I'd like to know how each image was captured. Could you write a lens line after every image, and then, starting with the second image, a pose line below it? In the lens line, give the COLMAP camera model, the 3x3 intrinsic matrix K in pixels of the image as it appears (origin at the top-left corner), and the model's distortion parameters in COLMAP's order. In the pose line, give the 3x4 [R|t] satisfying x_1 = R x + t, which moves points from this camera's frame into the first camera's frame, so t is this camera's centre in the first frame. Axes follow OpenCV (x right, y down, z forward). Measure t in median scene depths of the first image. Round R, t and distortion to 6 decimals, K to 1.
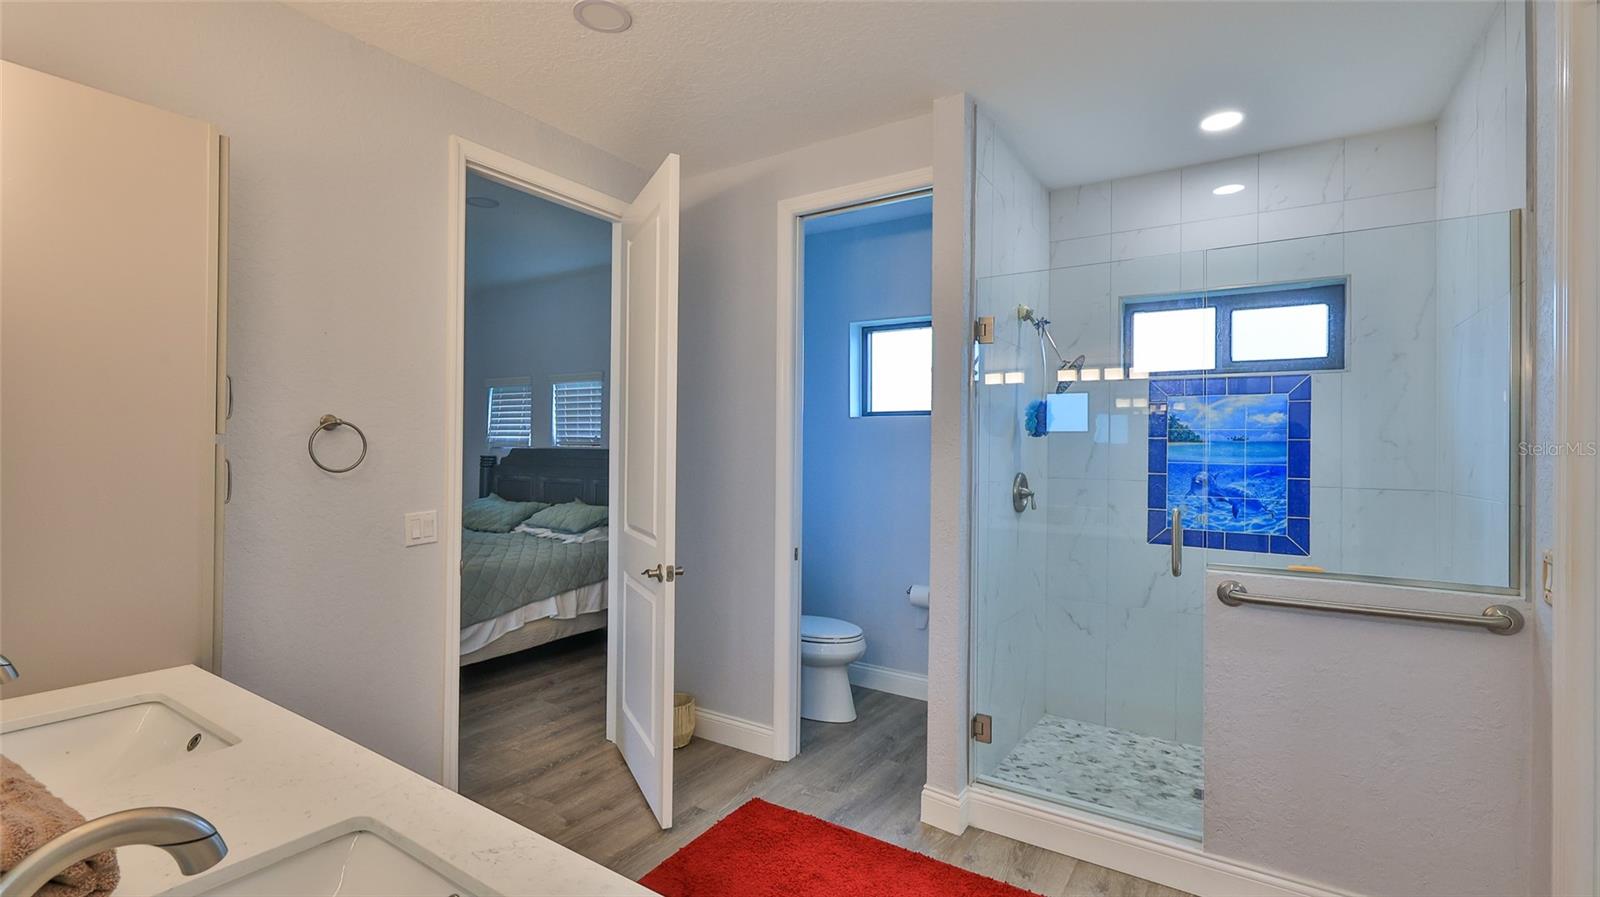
lens RADIAL K [[727.3, 0, 791.9], [0, 727.3, 440.4], [0, 0, 1]] dist [0.001332, 0.000583]
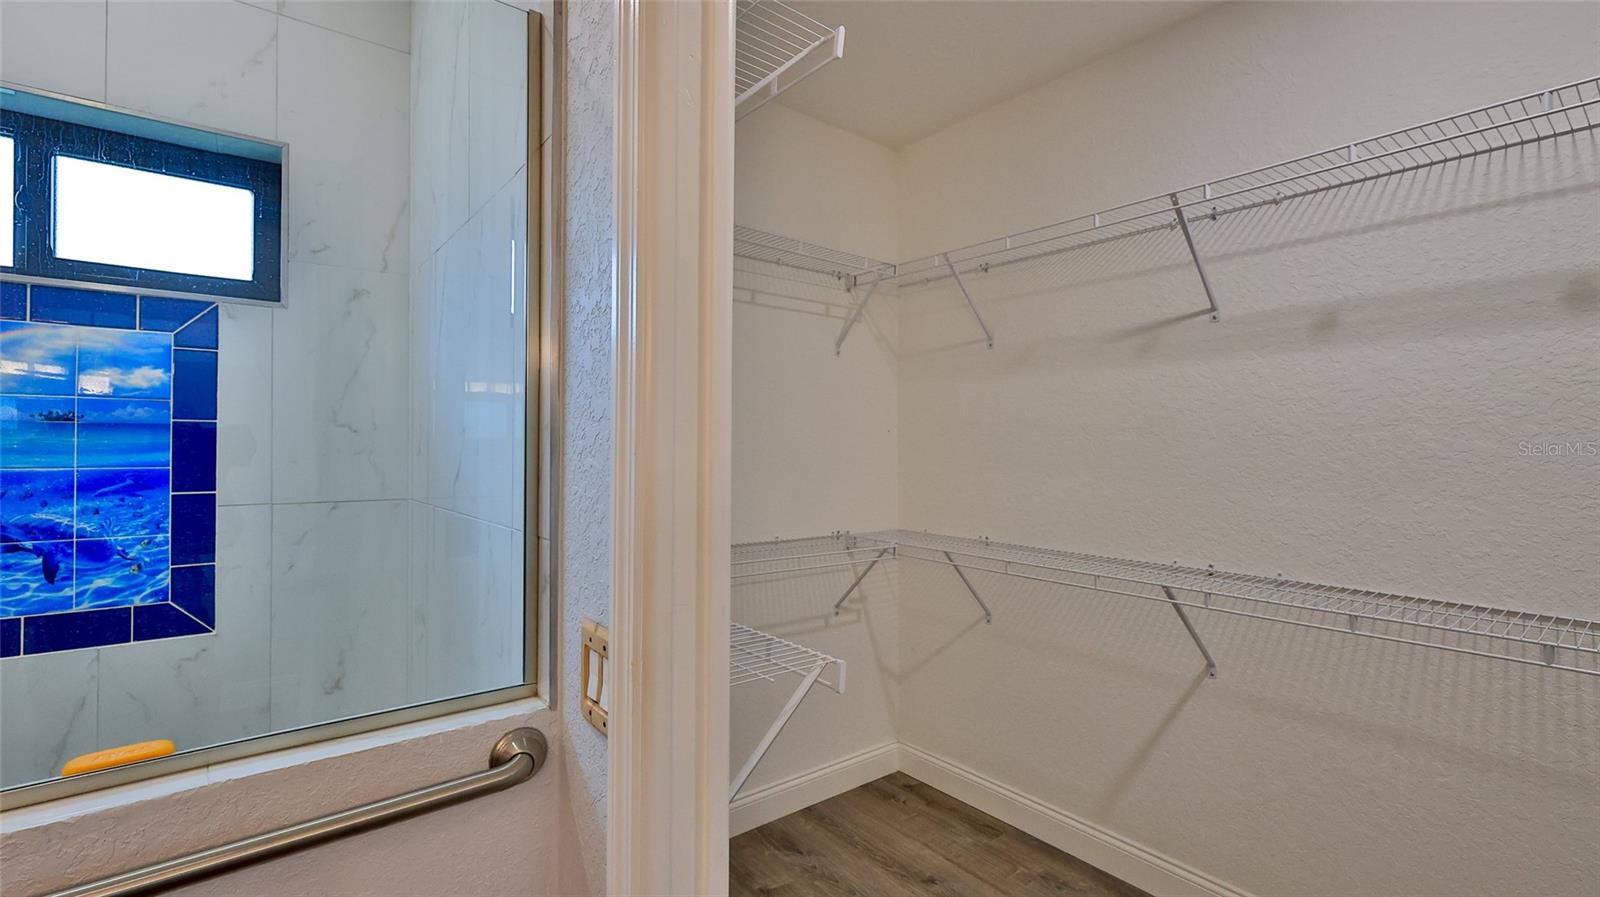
lens RADIAL K [[727.3, 0, 791.9], [0, 727.3, 440.4], [0, 0, 1]] dist [0.001332, 0.000583]
pose [[0.346581, -0.004583, 0.938009, 0.337593], [-0.009135, 0.999924, 0.008261, 0.005190], [-0.937976, -0.011431, 0.346513, 0.389998]]
